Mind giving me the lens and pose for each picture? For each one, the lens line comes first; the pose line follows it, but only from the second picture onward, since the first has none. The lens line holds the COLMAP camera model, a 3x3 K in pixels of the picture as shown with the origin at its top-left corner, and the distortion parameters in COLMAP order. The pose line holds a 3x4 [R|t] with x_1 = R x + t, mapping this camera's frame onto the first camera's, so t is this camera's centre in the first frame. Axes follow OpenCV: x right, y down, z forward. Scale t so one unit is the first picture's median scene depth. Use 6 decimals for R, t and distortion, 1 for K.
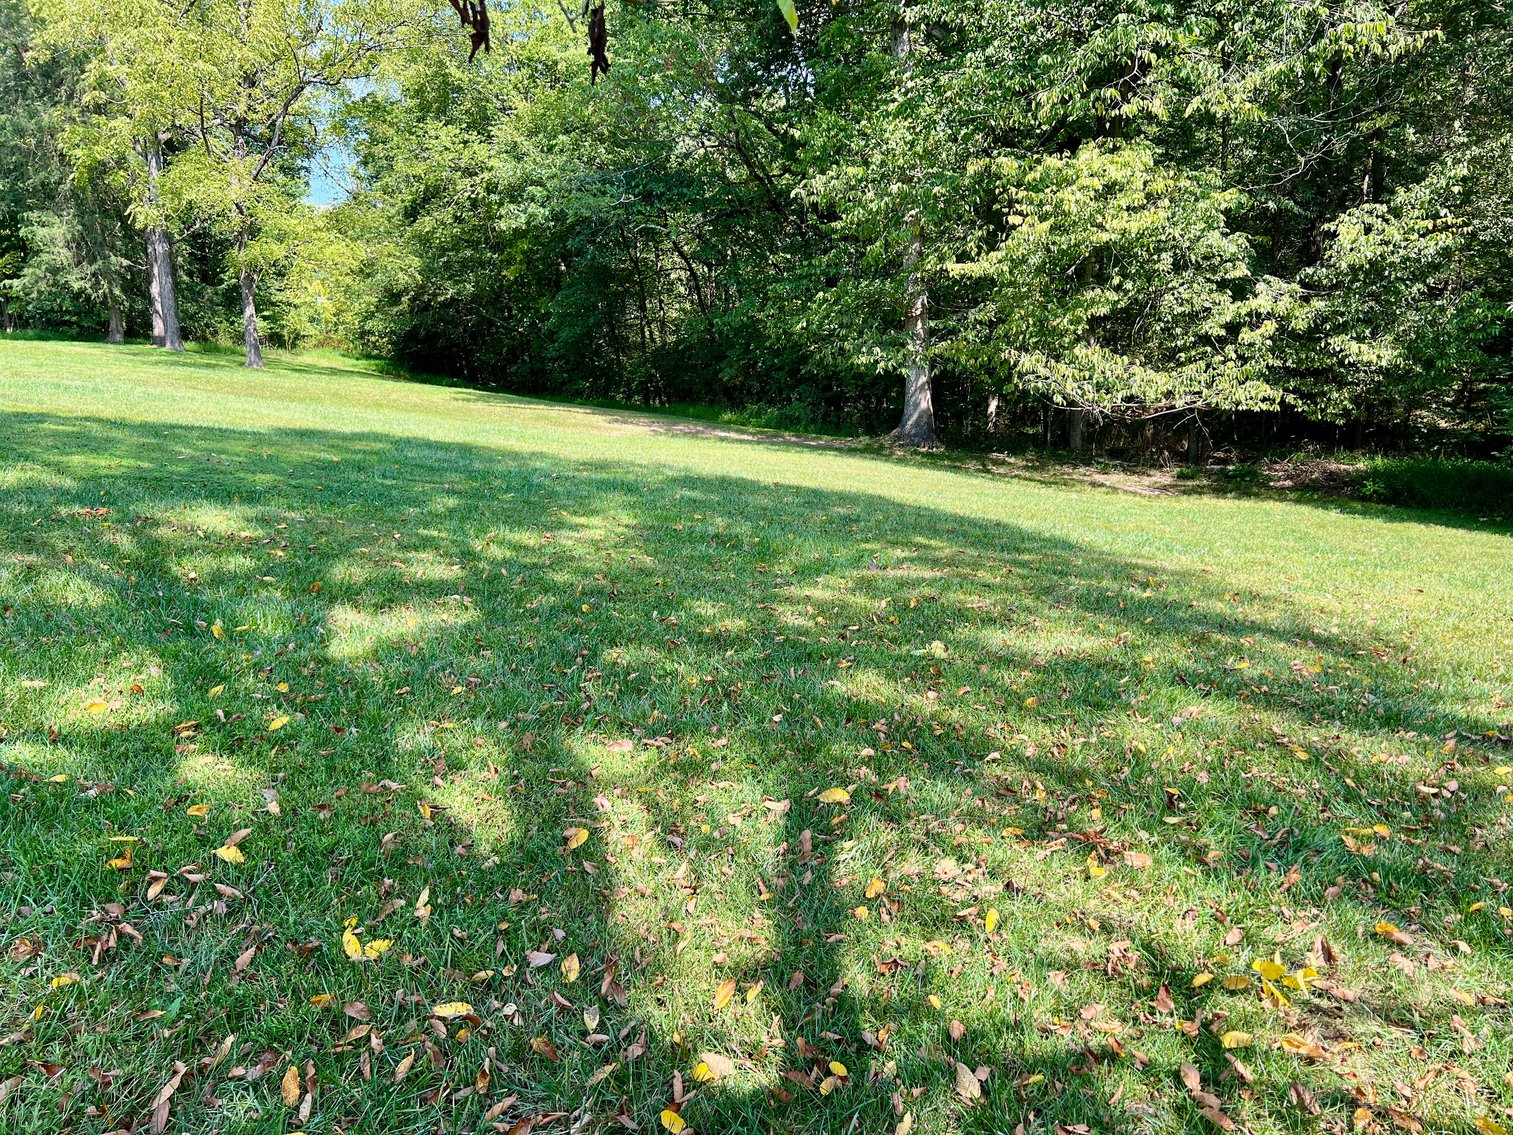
lens RADIAL K [[1159.8, 0, 761.5], [0, 1159.8, 554.8], [0, 0, 1]] dist [0.071996, -0.084175]
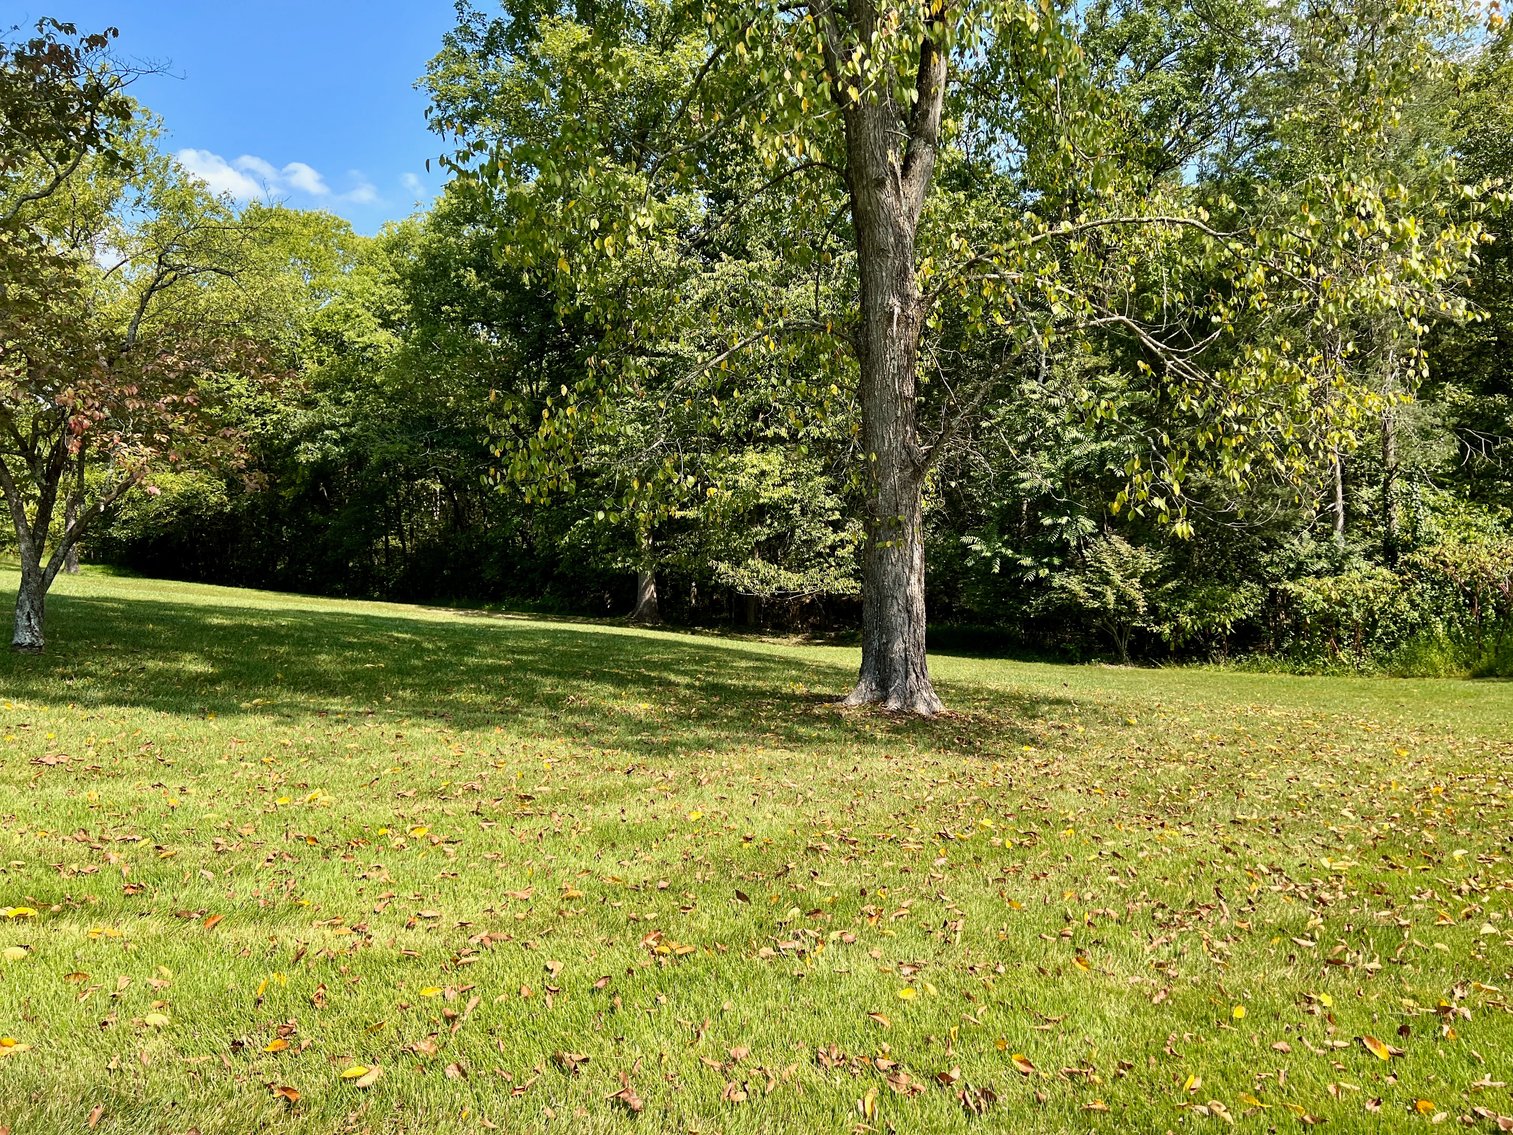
lens RADIAL K [[1159.8, 0, 756.6], [0, 1159.8, 569.0], [0, 0, 1]] dist [0.071996, -0.084175]
pose [[0.963440, -0.004643, 0.267883, -0.173740], [0.046156, 0.987777, -0.148882, 0.090287], [-0.263917, 0.155803, 0.951879, -0.616068]]
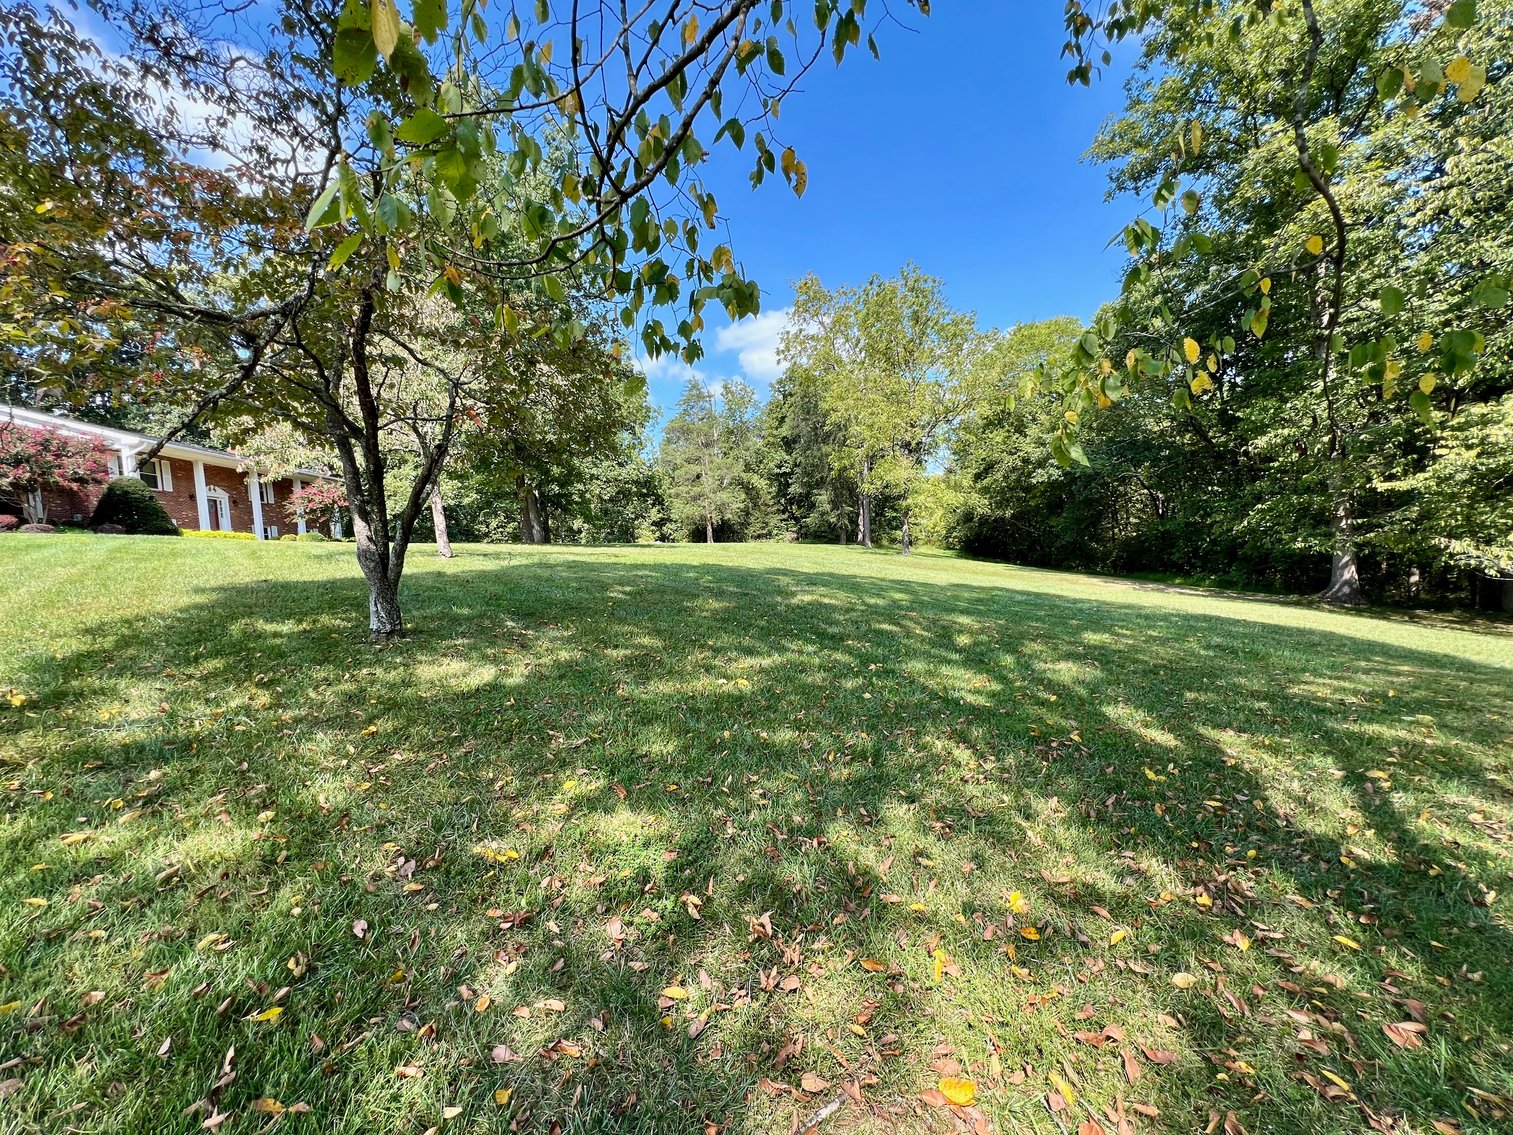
lens RADIAL K [[603.5, 0, 753.6], [0, 603.5, 565.2], [0, 0, 1]] dist [-0.002250, 0.000697]
pose [[0.809624, 0.002606, -0.586942, -0.034296], [-0.084041, 0.990201, -0.111529, 0.011472], [0.580900, 0.139624, 0.801910, -0.081580]]
